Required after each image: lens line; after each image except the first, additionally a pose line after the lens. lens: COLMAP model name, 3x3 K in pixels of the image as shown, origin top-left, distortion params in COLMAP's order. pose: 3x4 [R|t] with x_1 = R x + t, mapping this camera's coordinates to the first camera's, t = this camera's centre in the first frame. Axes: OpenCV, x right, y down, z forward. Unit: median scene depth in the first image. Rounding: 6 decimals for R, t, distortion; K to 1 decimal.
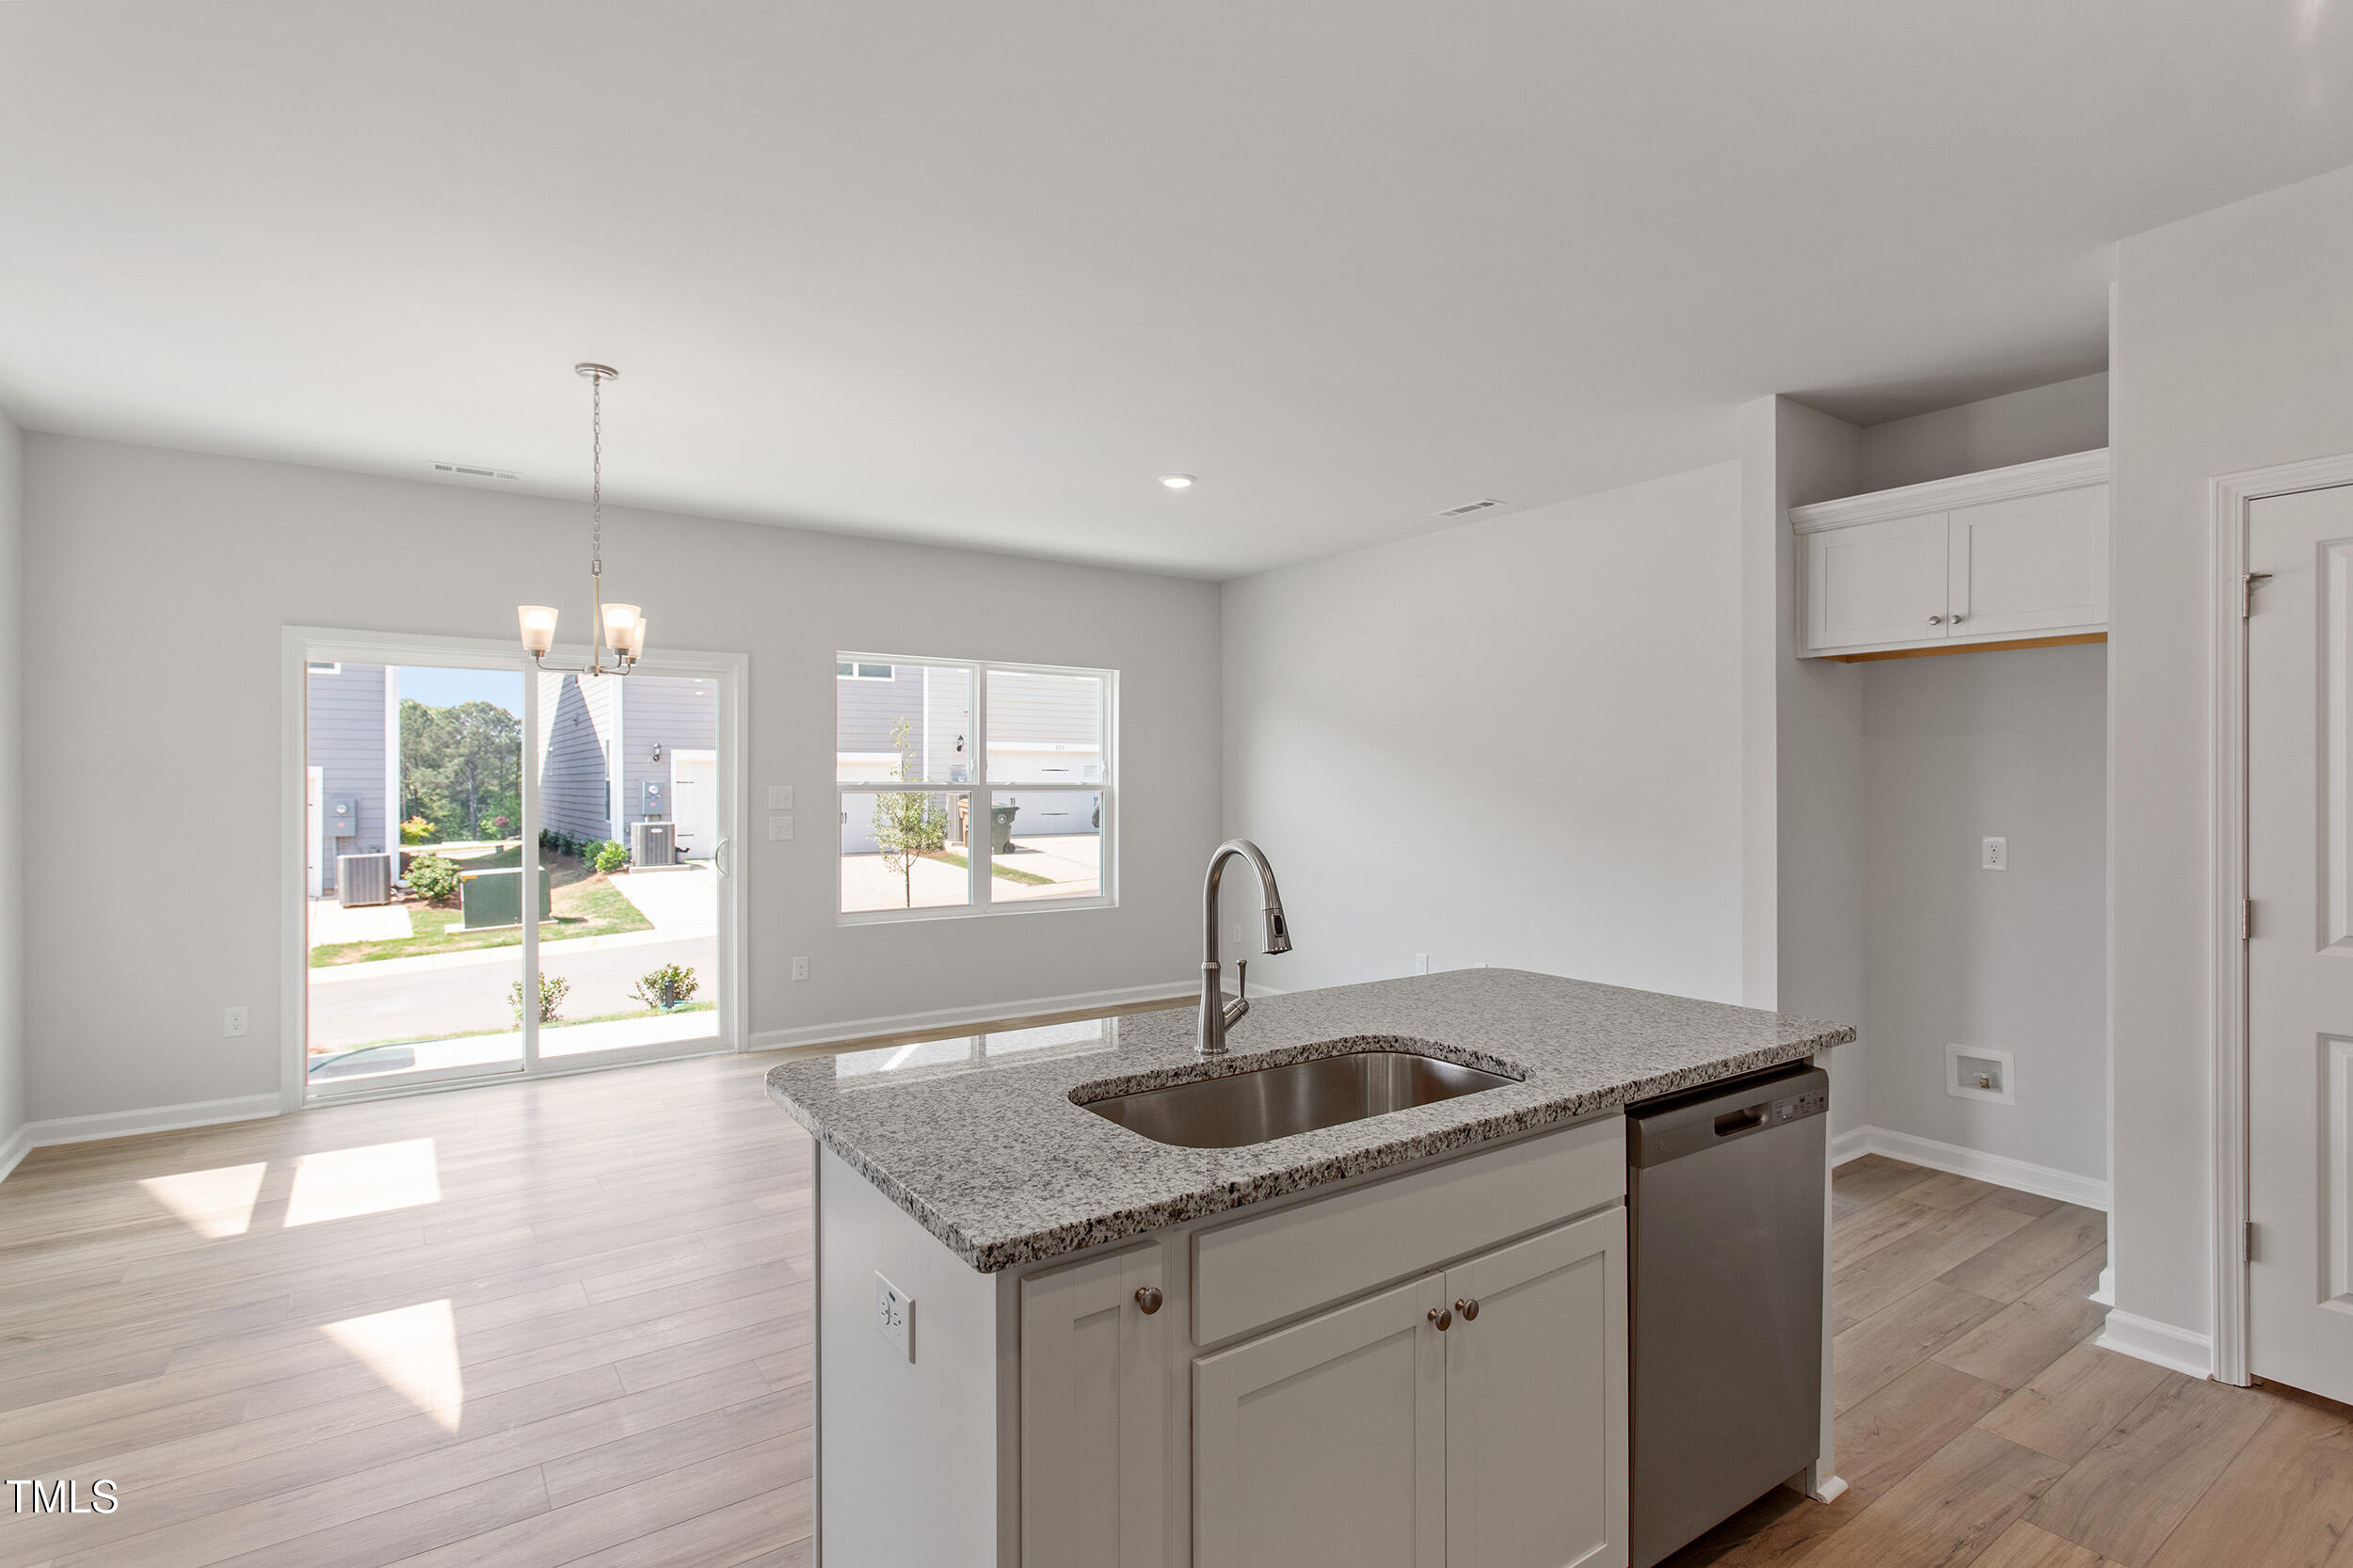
lens RADIAL K [[1142.4, 0, 1176.5], [0, 1142.4, 784.0], [0, 0, 1]] dist [0.003024, -0.000251]
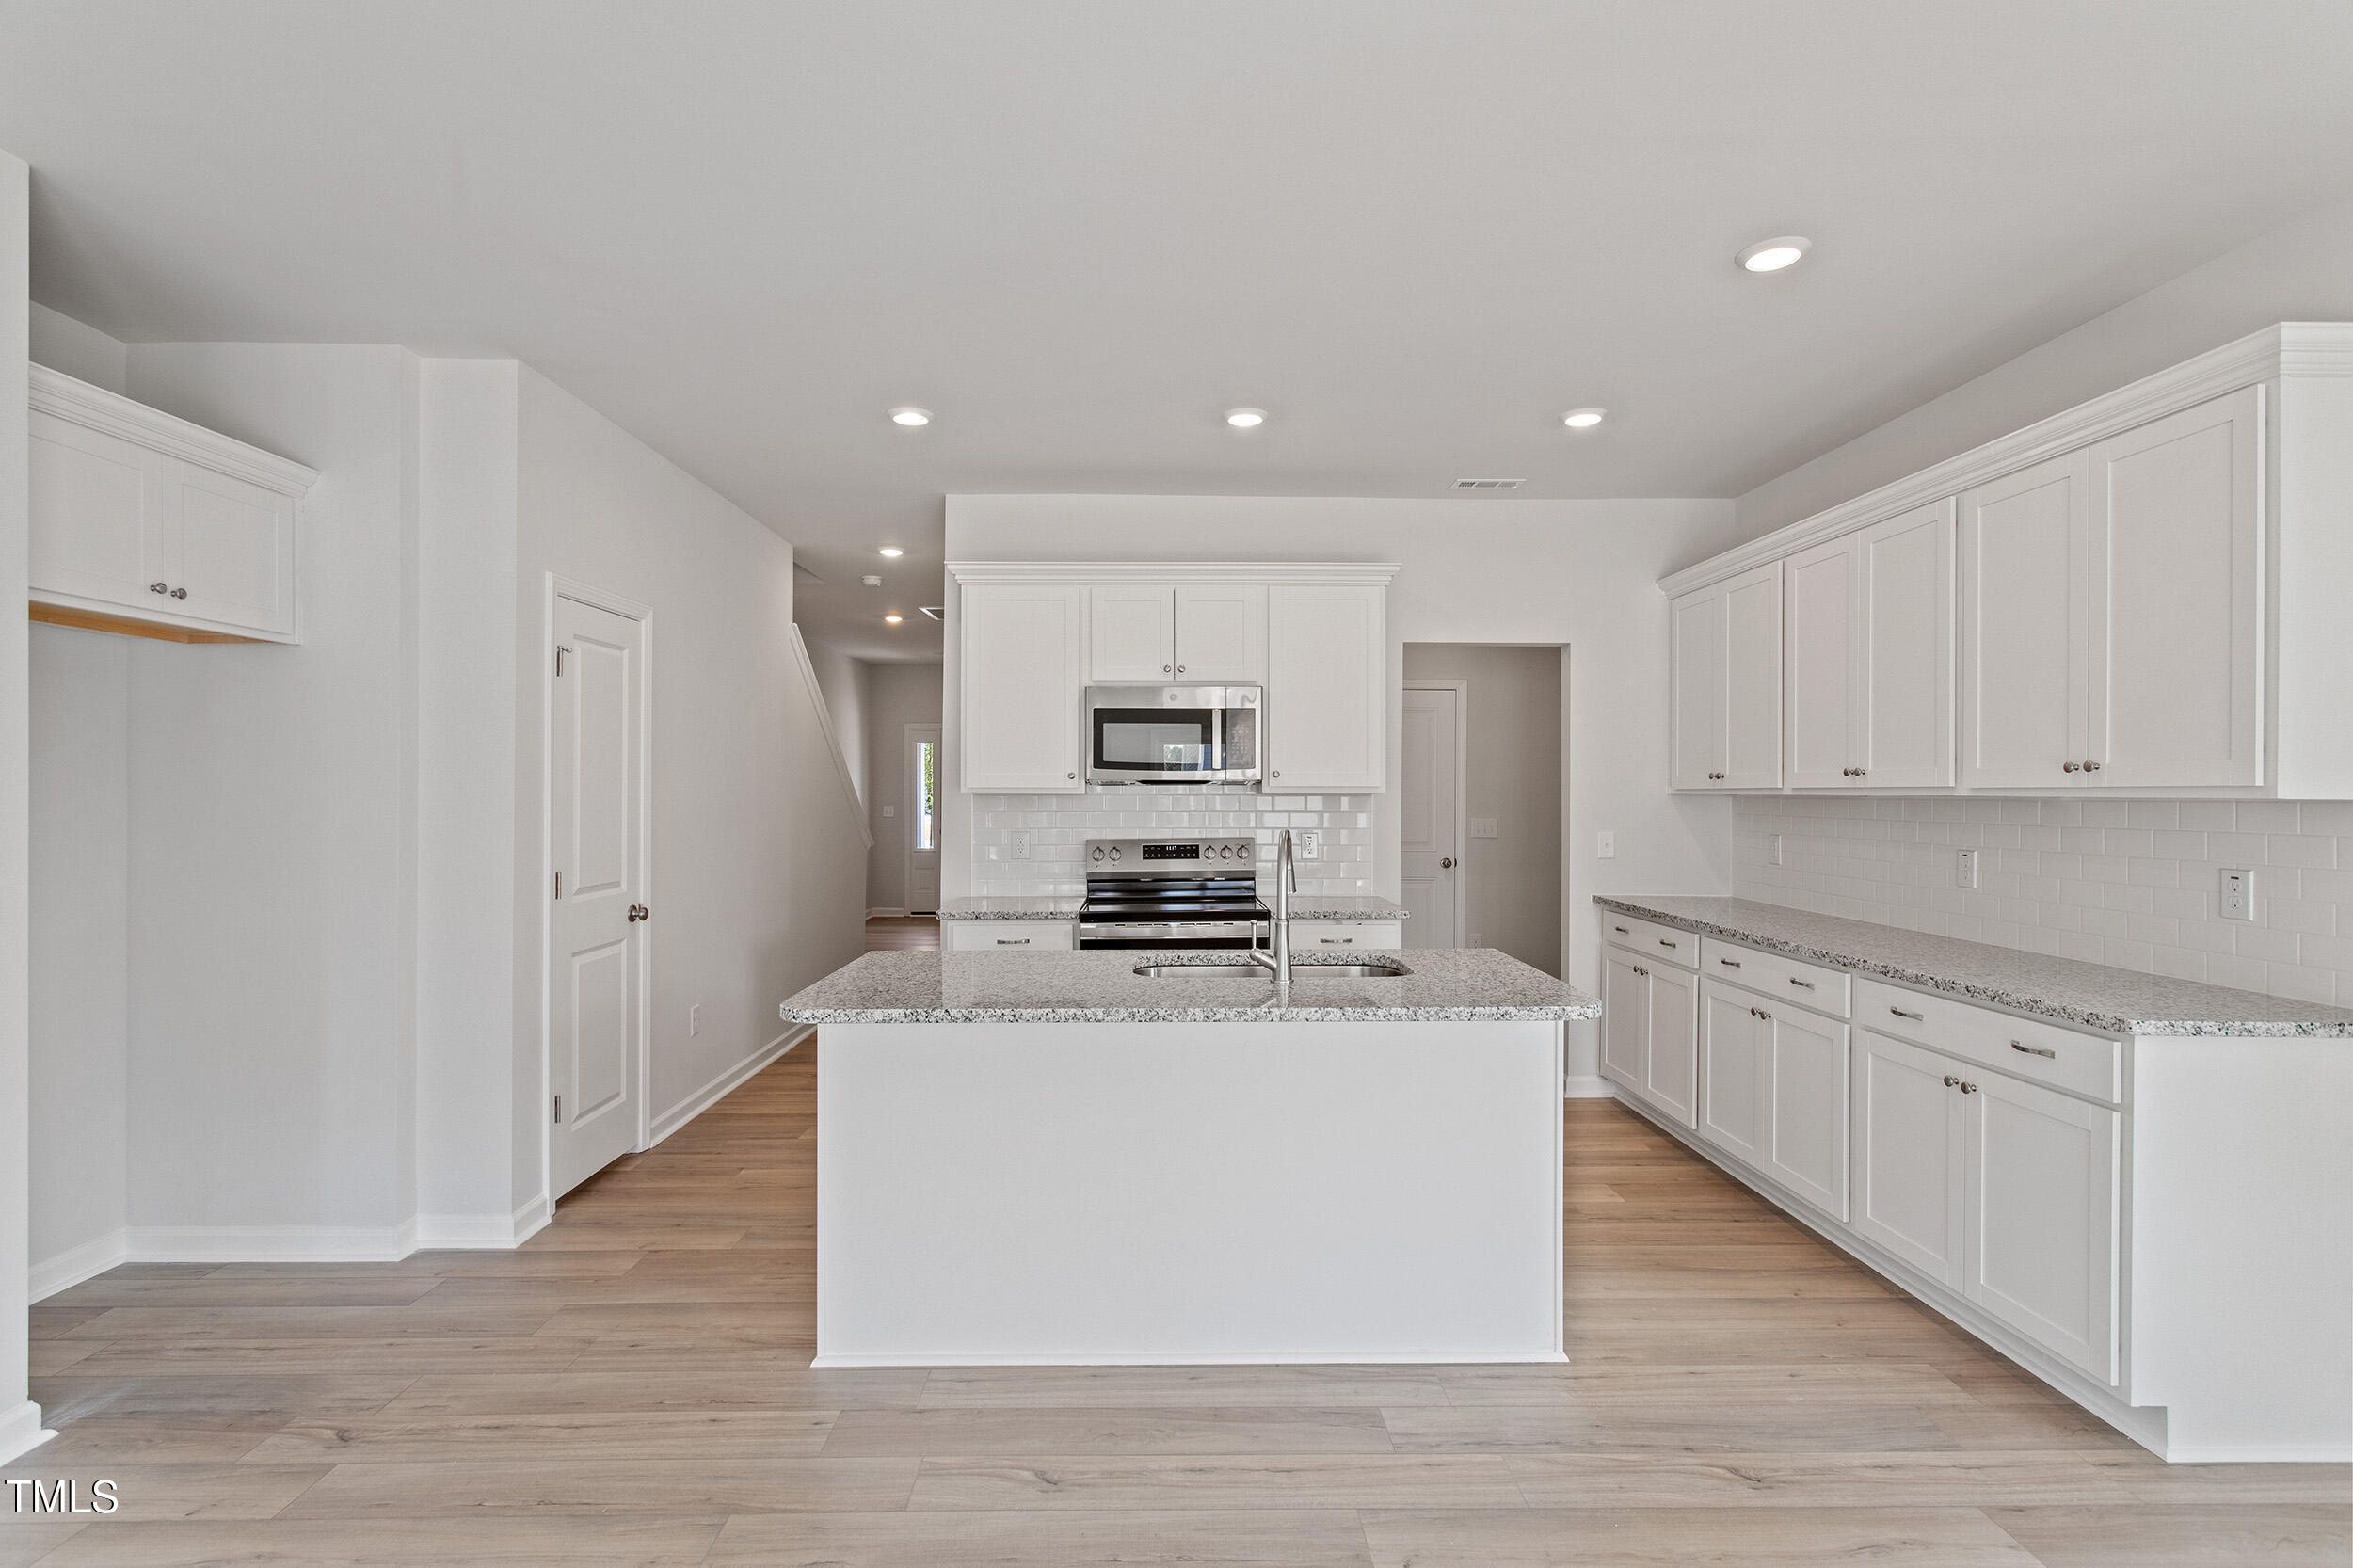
lens RADIAL K [[1123.8, 0, 1169.5], [0, 1123.8, 791.5], [0, 0, 1]] dist [0.004803, -0.000354]
pose [[-0.821244, -0.003169, 0.570568, -0.313129], [-0.000727, 0.999990, 0.004508, -0.004957], [-0.570577, 0.003287, -0.821238, 1.072777]]
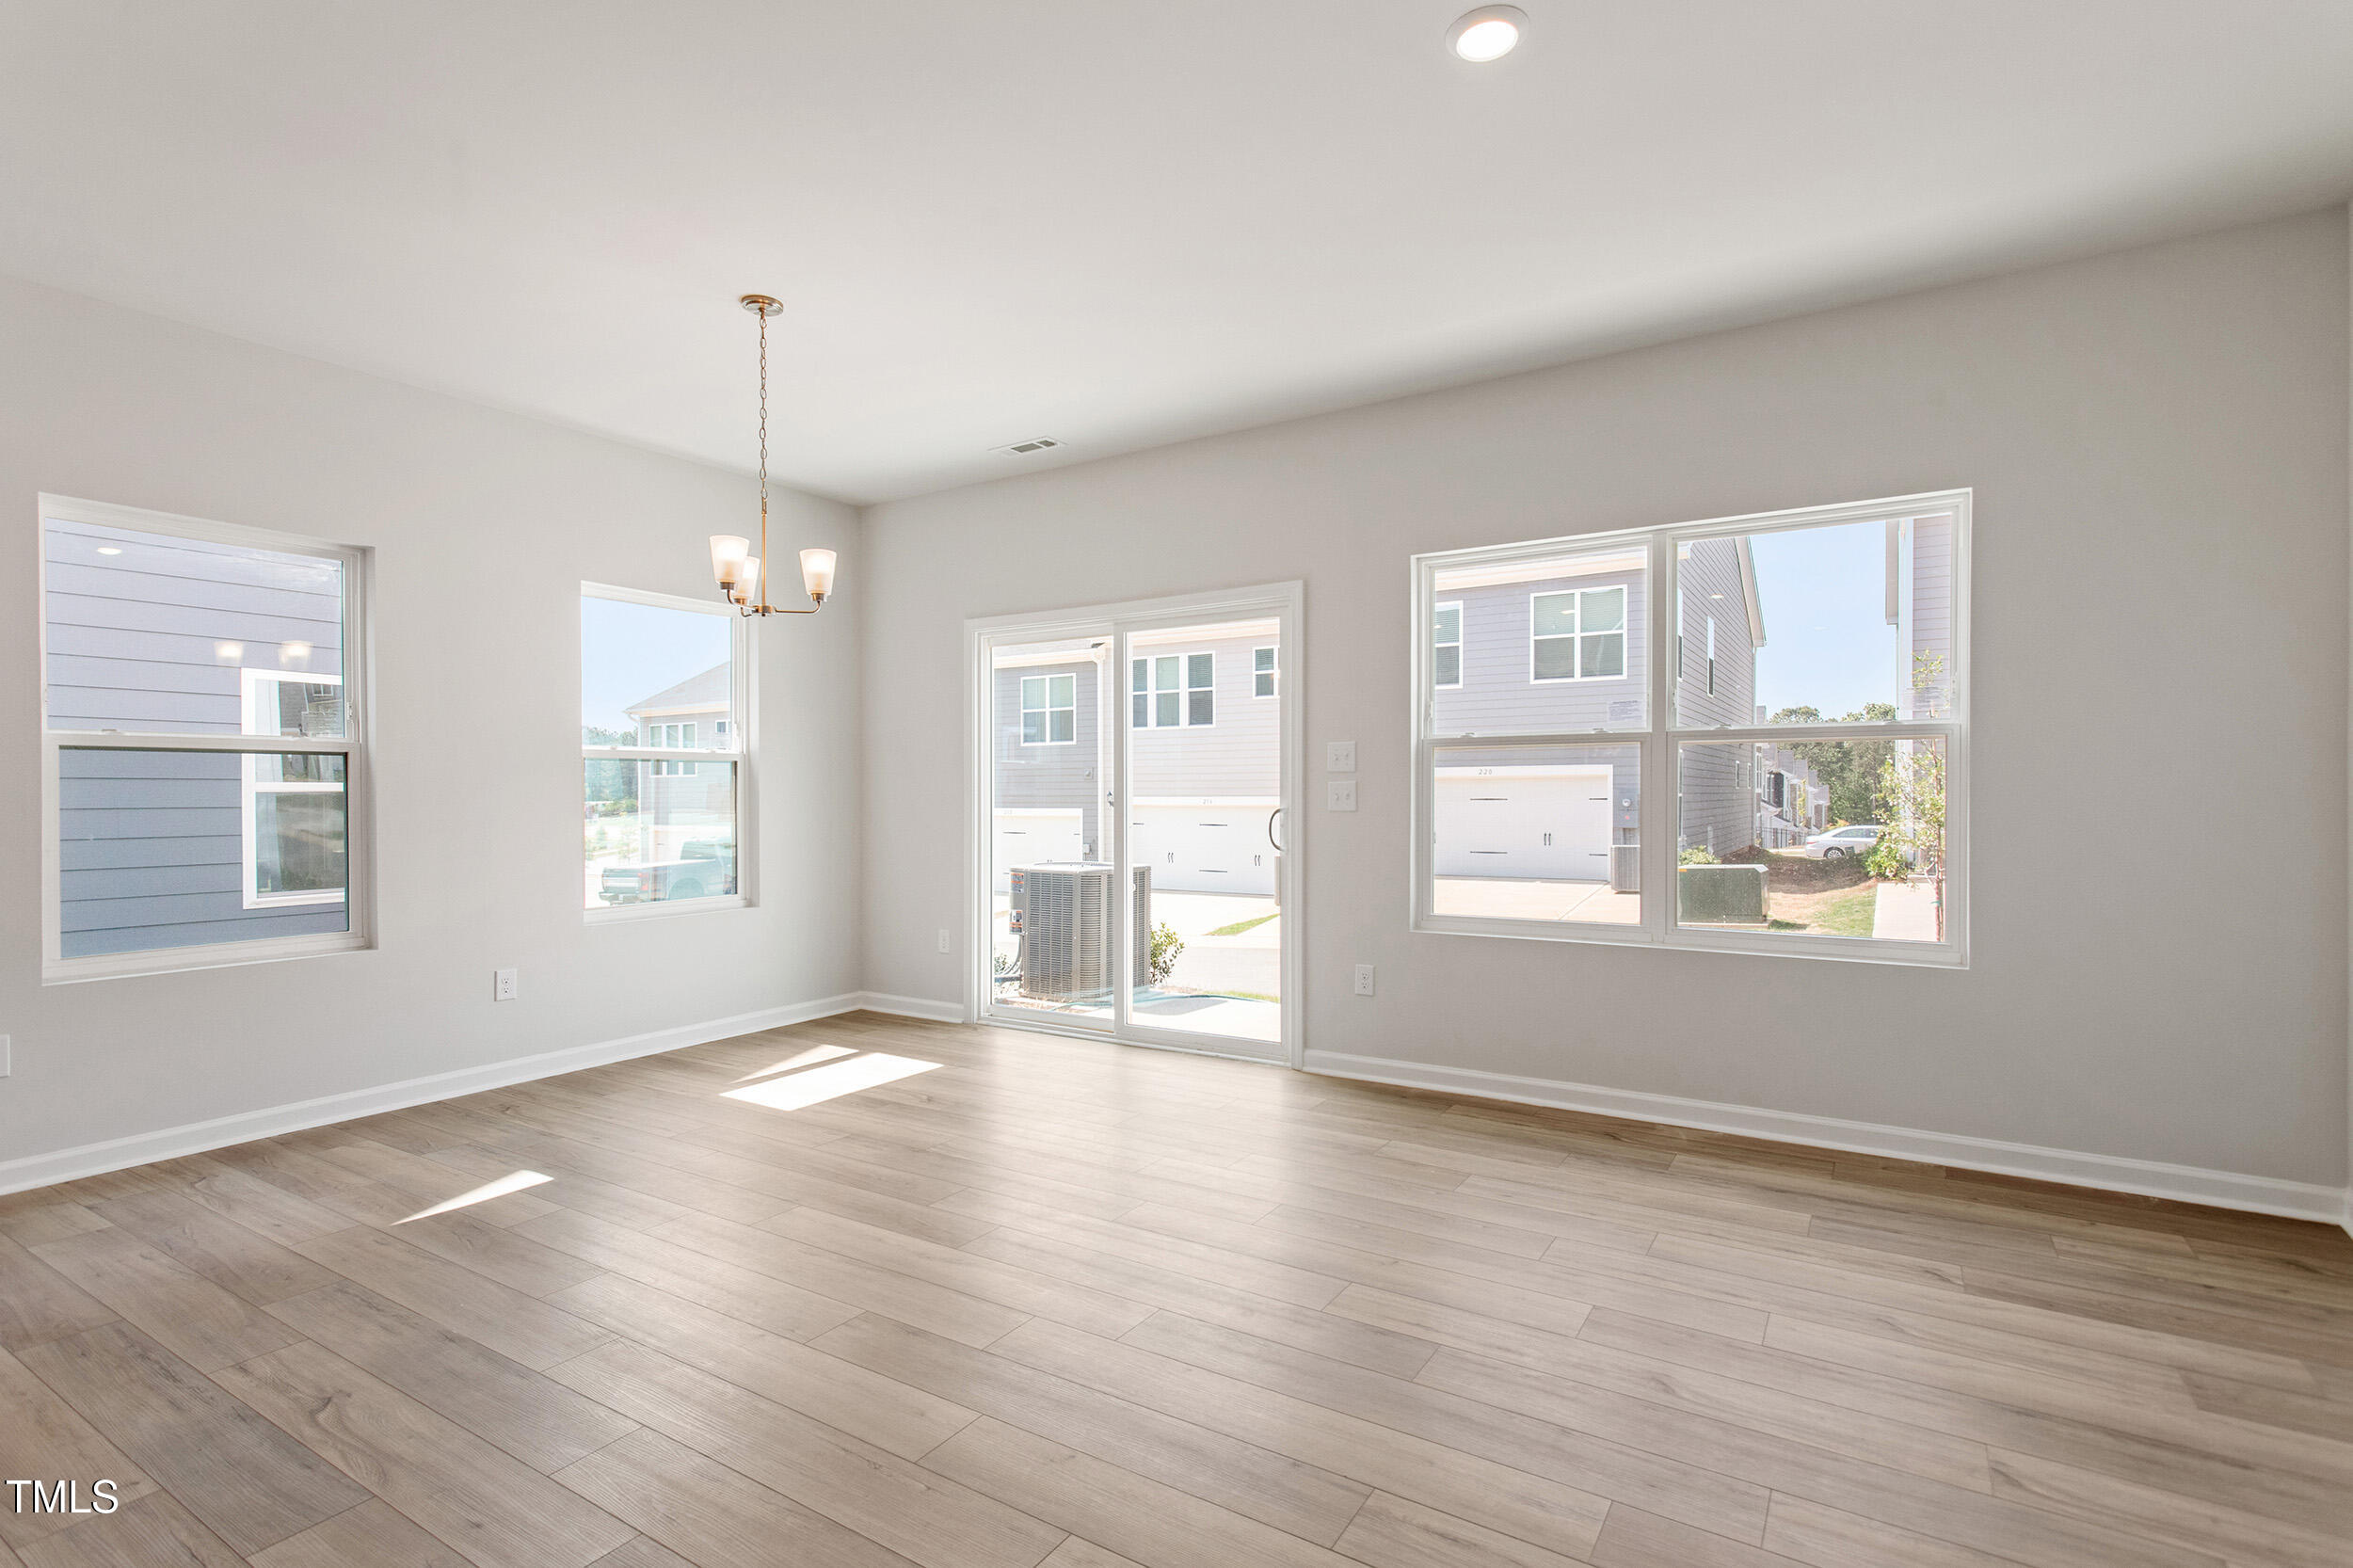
lens RADIAL K [[1123.8, 0, 1169.5], [0, 1123.8, 791.5], [0, 0, 1]] dist [0.004803, -0.000354]
pose [[0.371764, -0.004116, -0.928318, 0.449992], [0.004101, 0.999988, -0.002792, 0.052562], [0.928318, -0.002769, 0.371777, 0.840996]]
